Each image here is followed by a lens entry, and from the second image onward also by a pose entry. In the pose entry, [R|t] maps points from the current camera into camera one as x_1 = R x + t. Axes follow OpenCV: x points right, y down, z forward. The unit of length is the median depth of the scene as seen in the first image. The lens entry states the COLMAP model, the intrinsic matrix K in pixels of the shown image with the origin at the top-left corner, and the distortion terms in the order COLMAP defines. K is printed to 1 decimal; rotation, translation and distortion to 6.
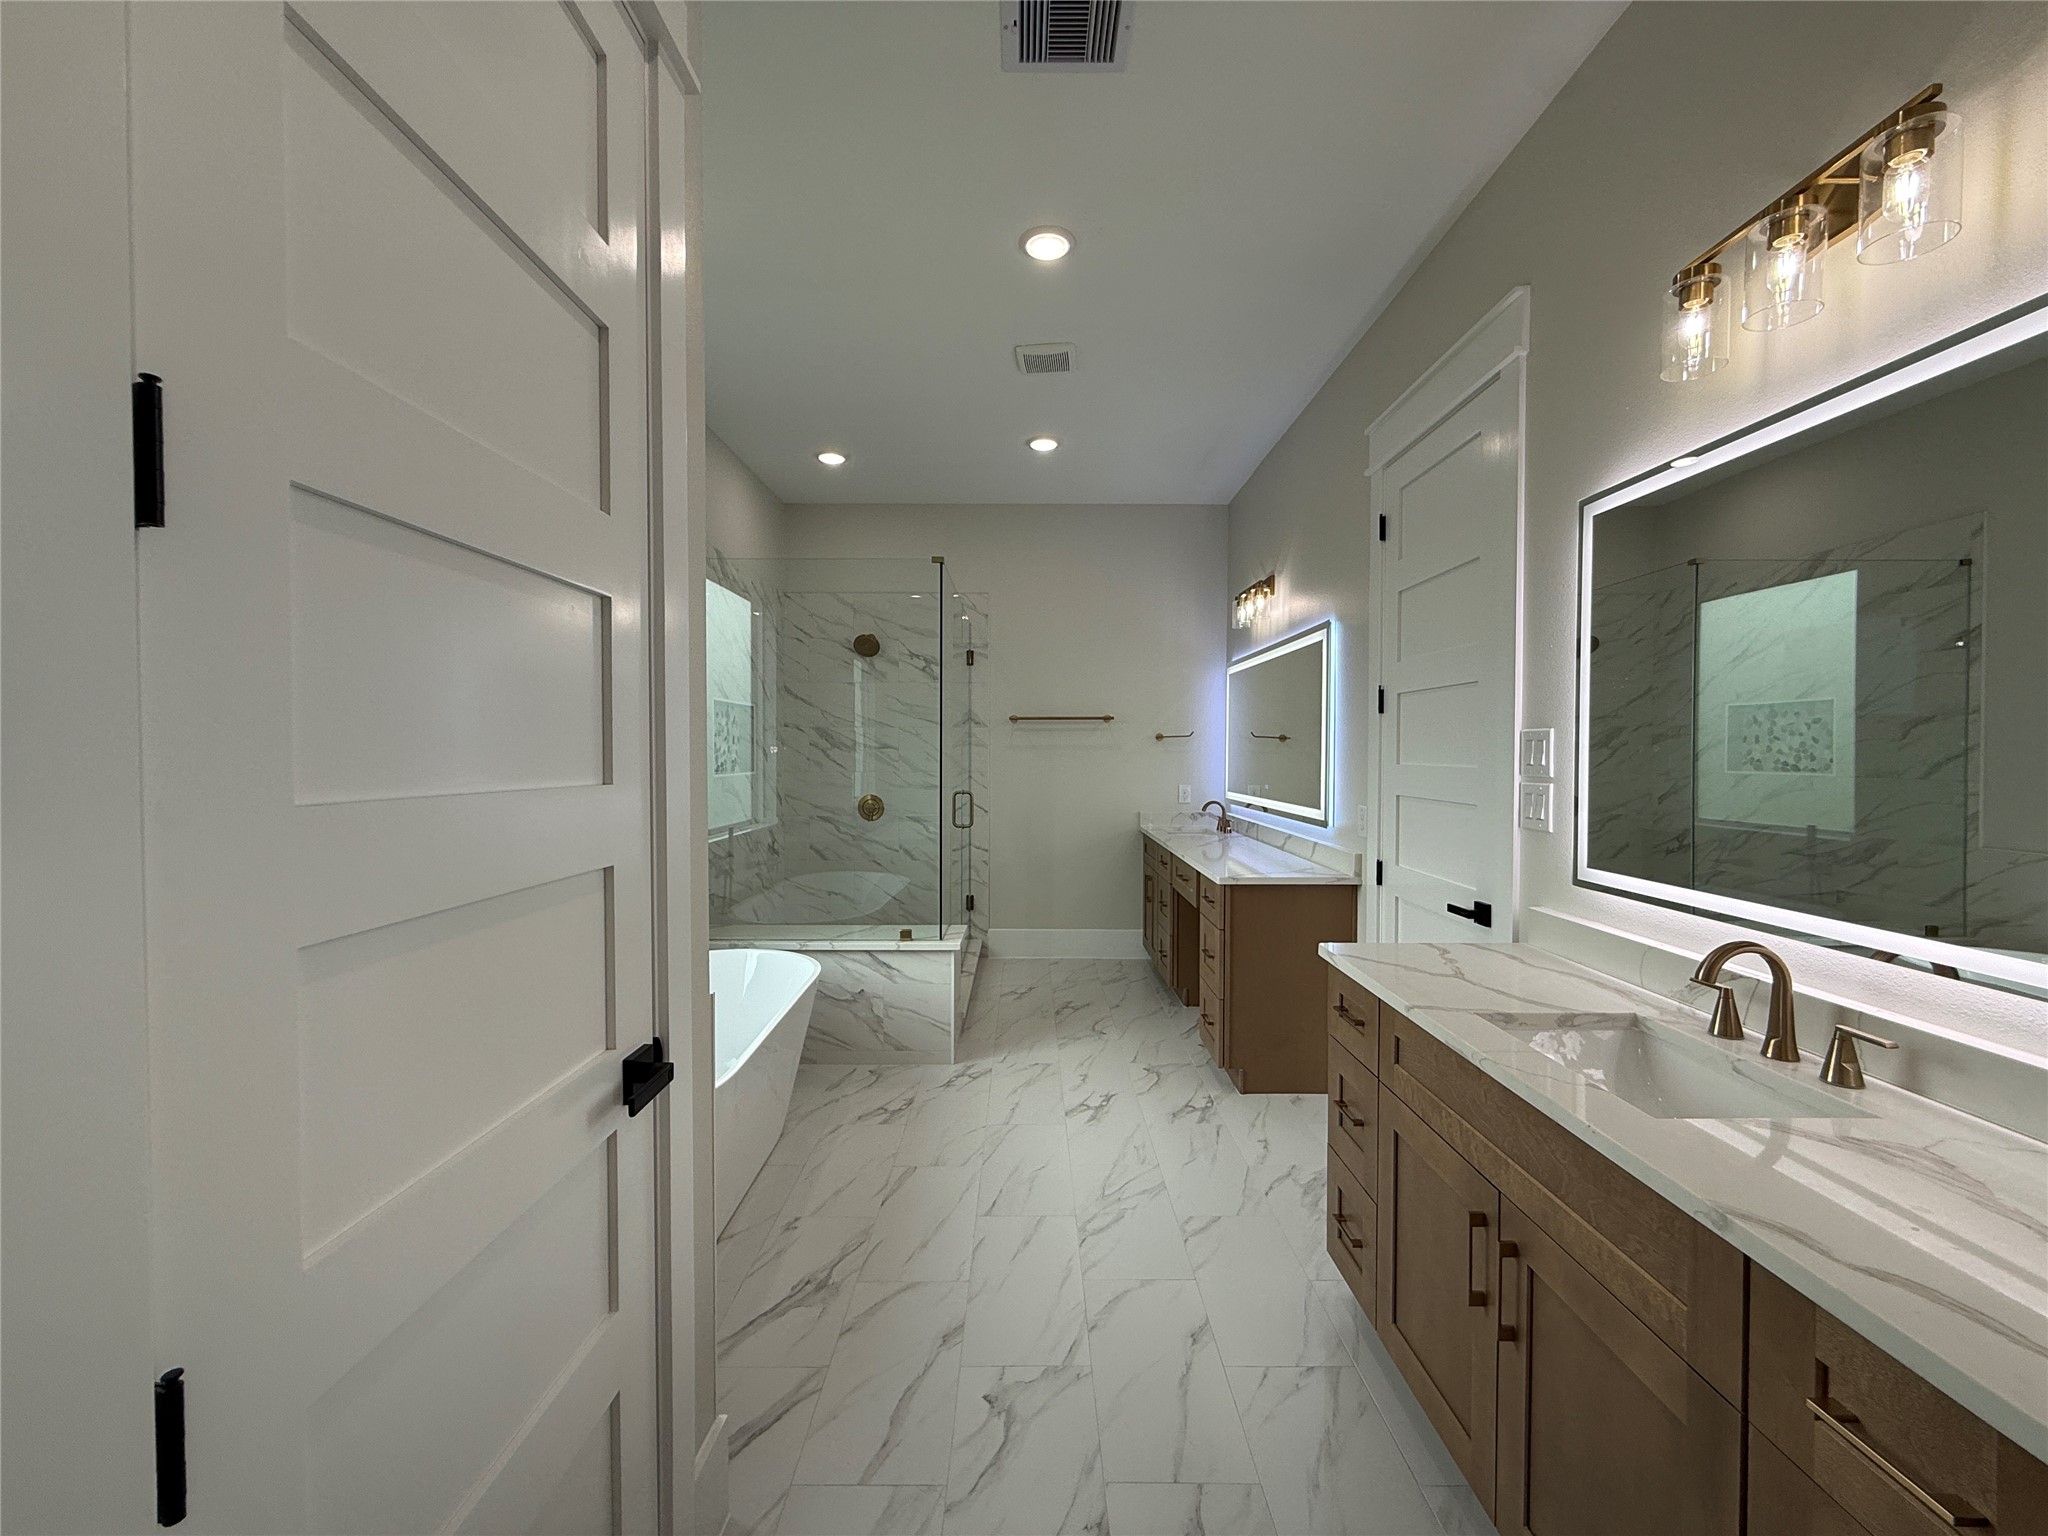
lens RADIAL K [[820.6, 0, 1024.0], [0, 820.6, 768.0], [0, 0, 1]] dist [0.000189, 0.000316]
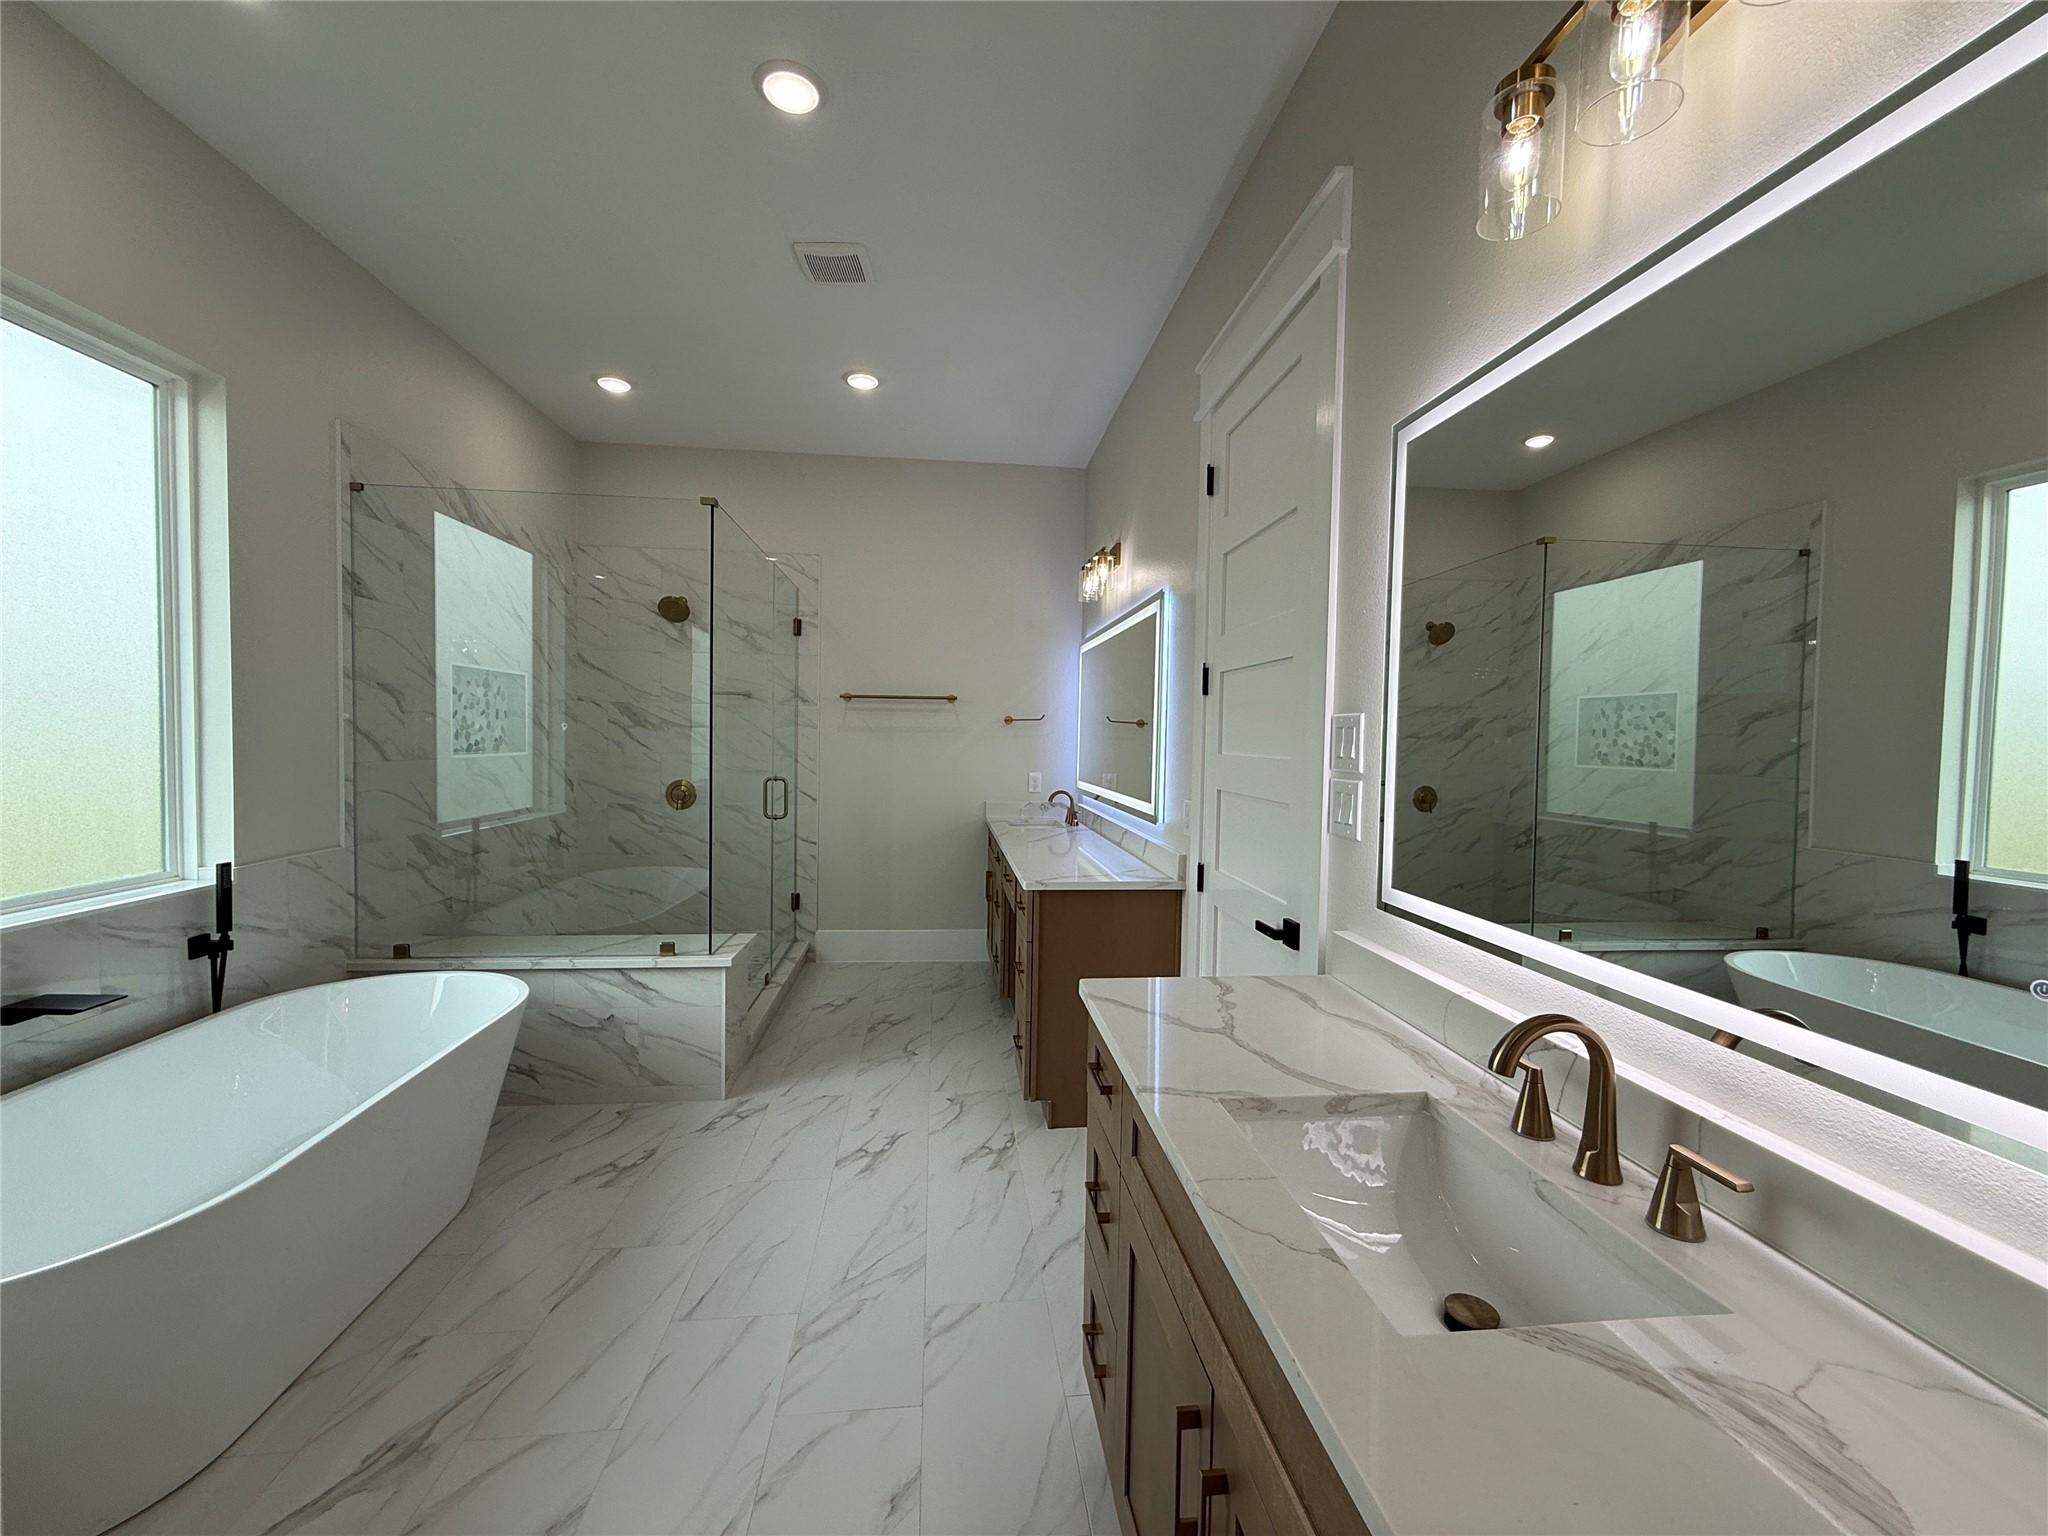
lens RADIAL K [[820.6, 0, 1024.0], [0, 820.6, 768.0], [0, 0, 1]] dist [0.000189, 0.000316]
pose [[0.994052, 0.011546, 0.108294, 0.113864], [-0.013656, 0.999731, 0.018766, -0.002371], [-0.108049, -0.020134, 0.993942, 0.116272]]
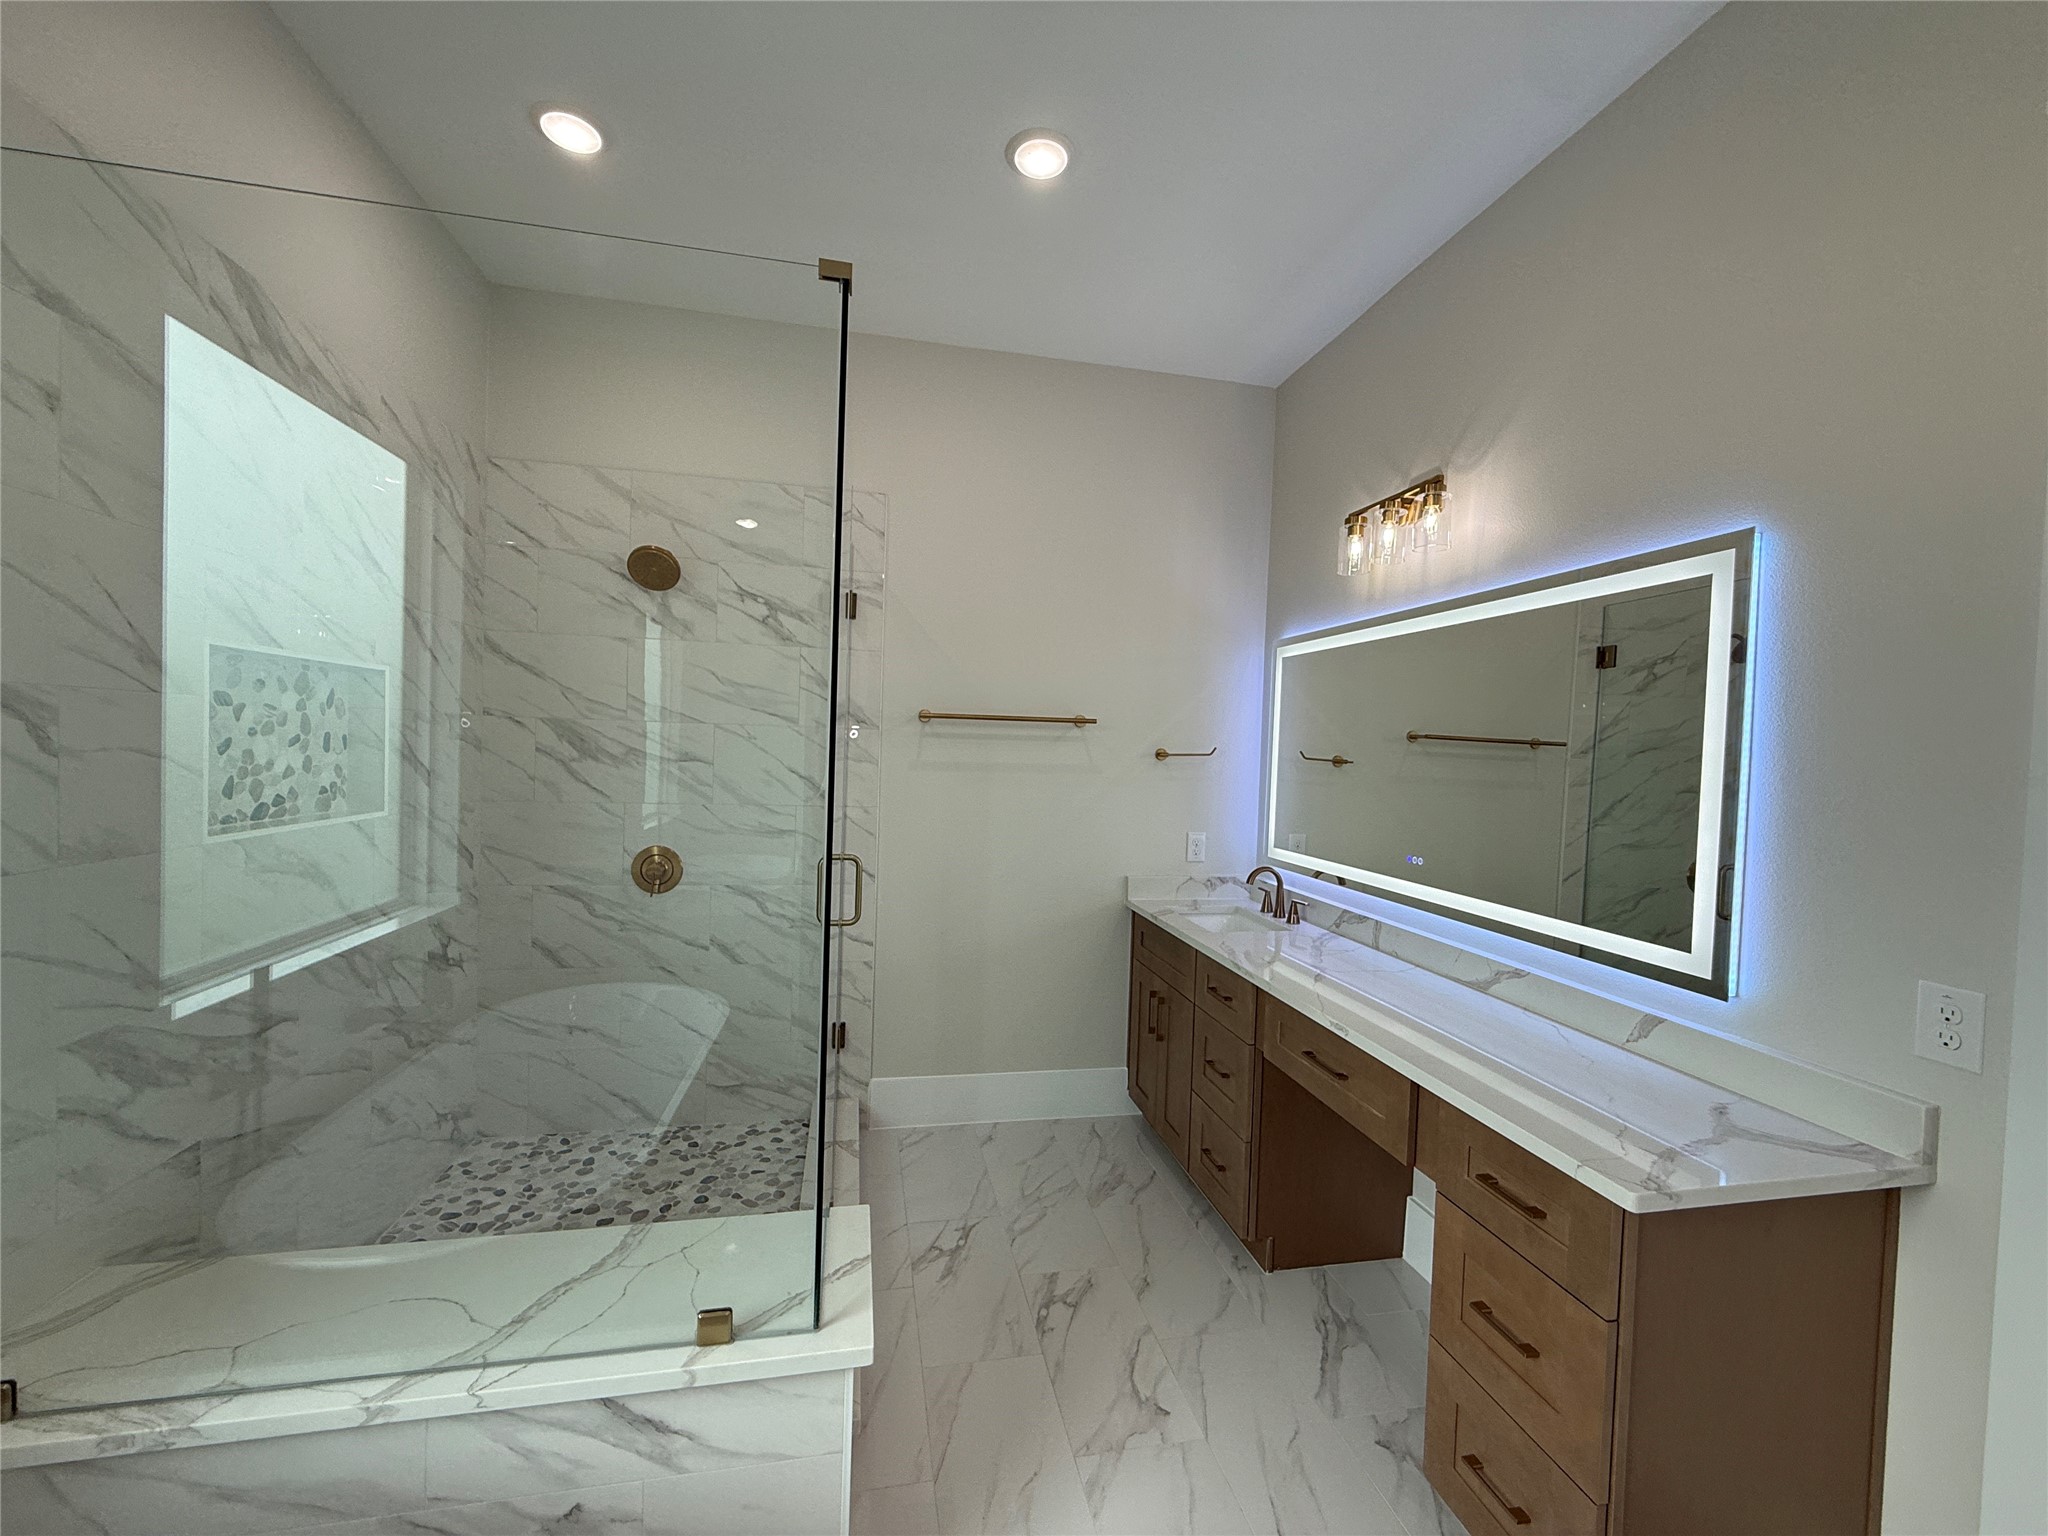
lens RADIAL K [[820.6, 0, 1024.0], [0, 820.6, 768.0], [0, 0, 1]] dist [0.000189, 0.000316]
pose [[0.978507, 0.024442, 0.204761, -0.083310], [-0.026298, 0.999634, 0.006352, -0.039319], [-0.204530, -0.011600, 0.978791, 0.568445]]
